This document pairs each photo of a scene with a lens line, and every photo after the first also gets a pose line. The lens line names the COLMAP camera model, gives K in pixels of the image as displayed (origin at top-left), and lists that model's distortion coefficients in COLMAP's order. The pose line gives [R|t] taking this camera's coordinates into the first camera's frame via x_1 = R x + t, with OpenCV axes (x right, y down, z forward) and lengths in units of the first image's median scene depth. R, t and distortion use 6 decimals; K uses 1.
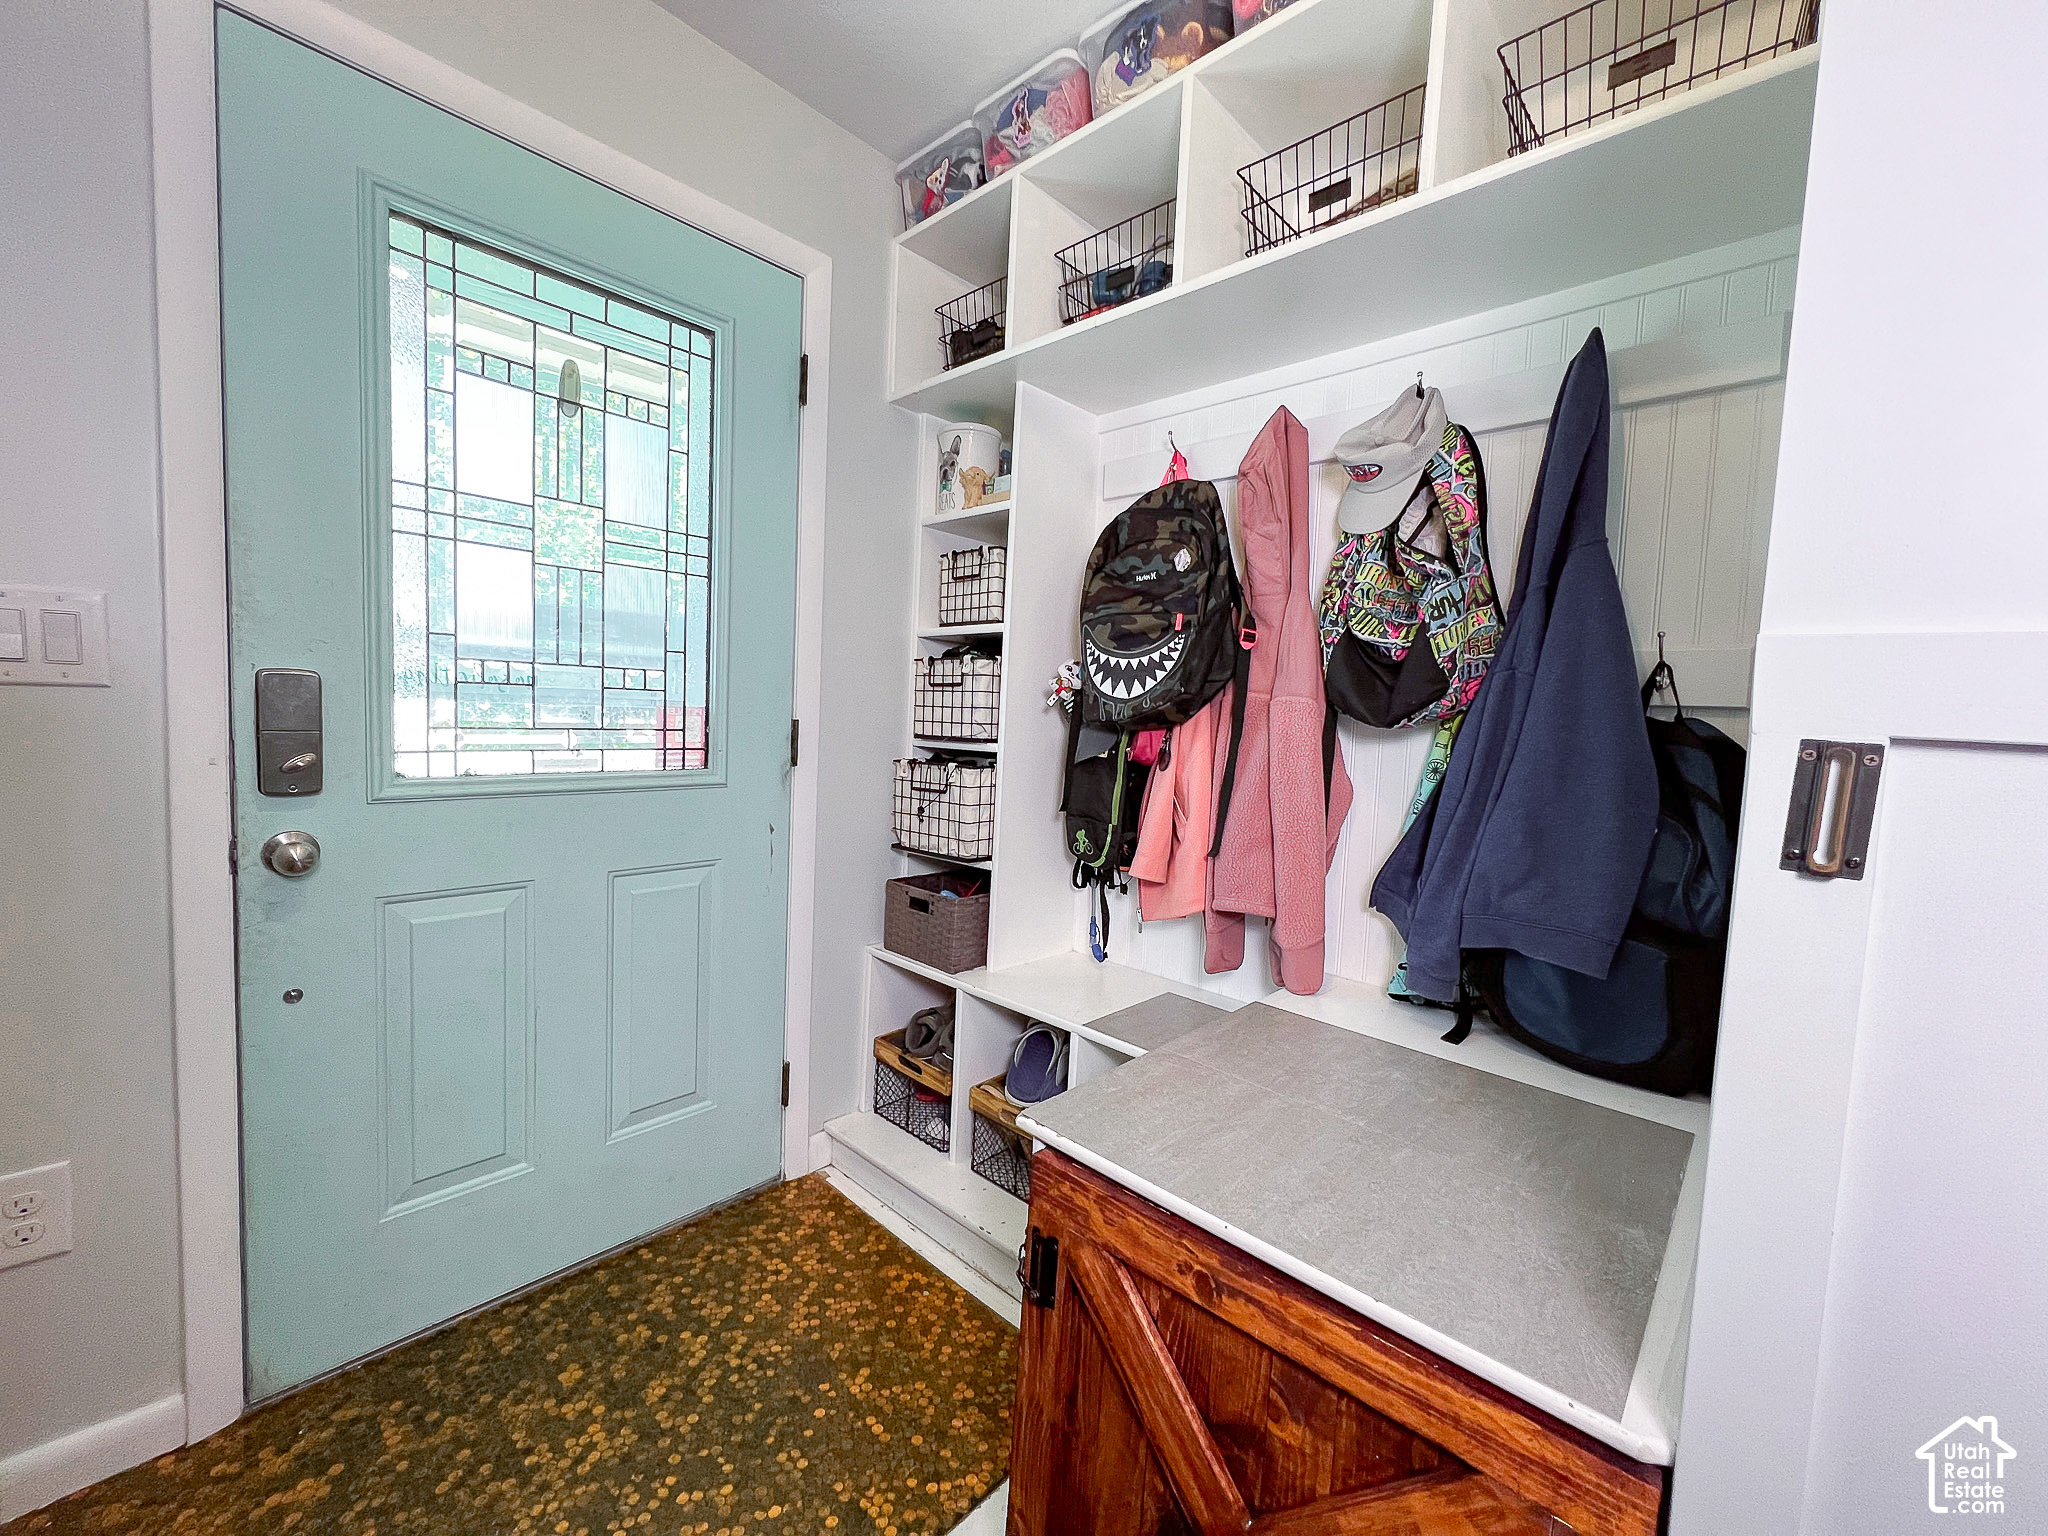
lens RADIAL K [[820.9, 0, 1019.7], [0, 820.9, 763.5], [0, 0, 1]] dist [-0.002159, 0.000908]
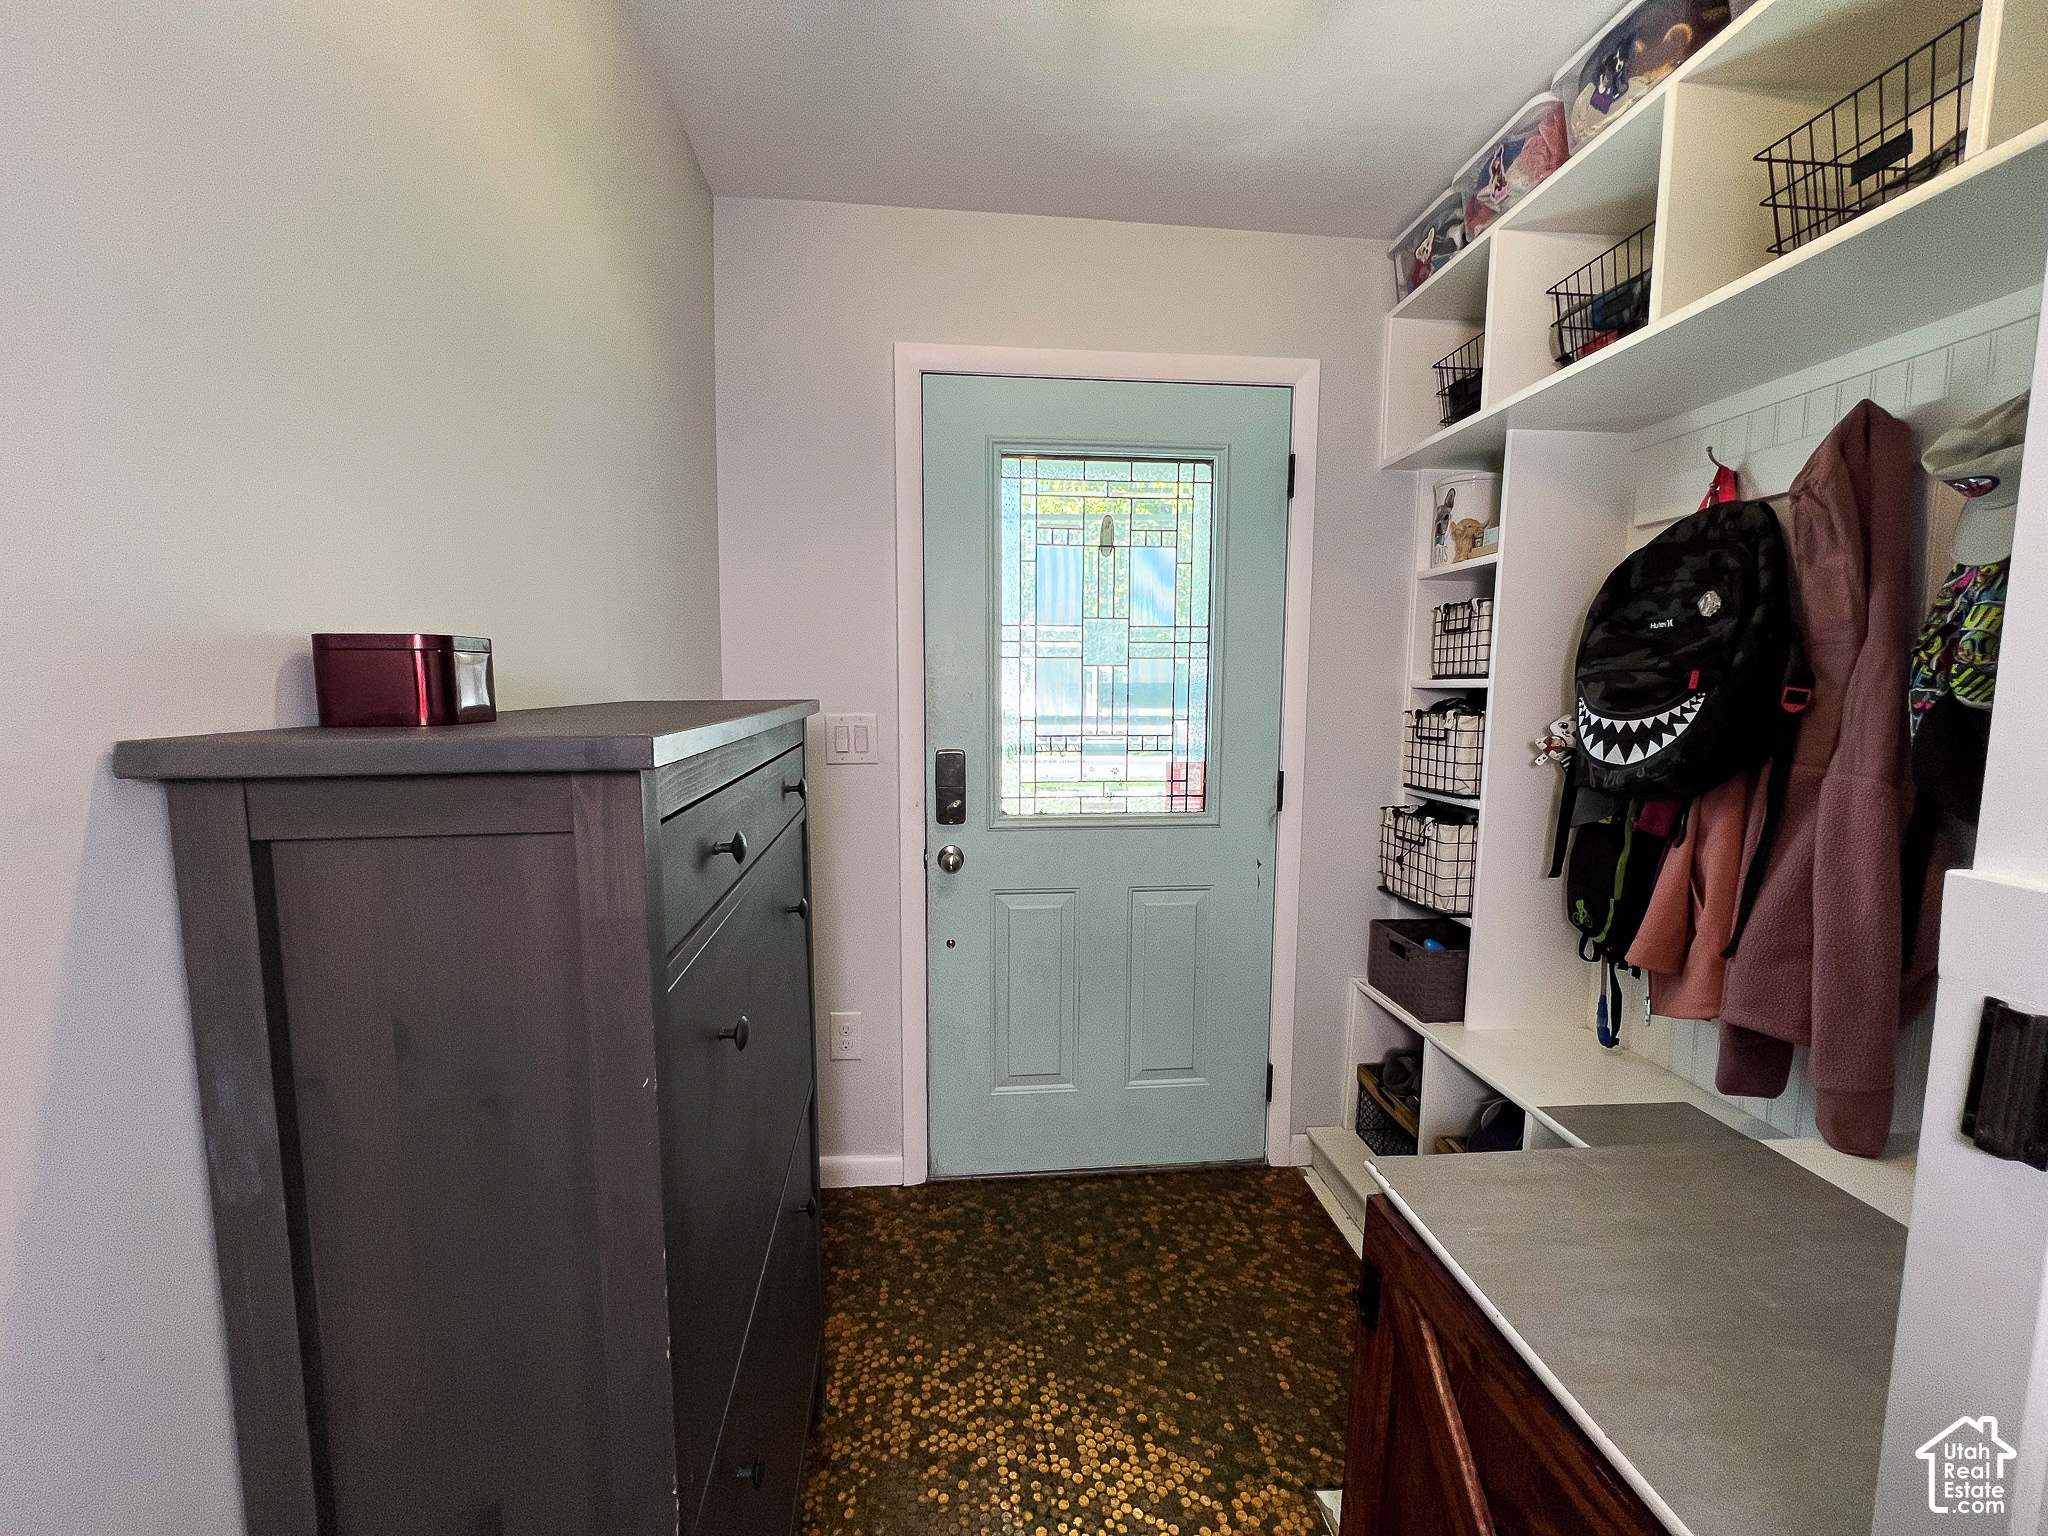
lens RADIAL K [[820.9, 0, 1019.7], [0, 820.9, 763.5], [0, 0, 1]] dist [-0.002159, 0.000908]
pose [[0.748418, 0.025445, -0.662739, 0.231168], [-0.016290, 0.999668, 0.019984, -0.087322], [0.663027, -0.004161, 0.748584, -0.113532]]
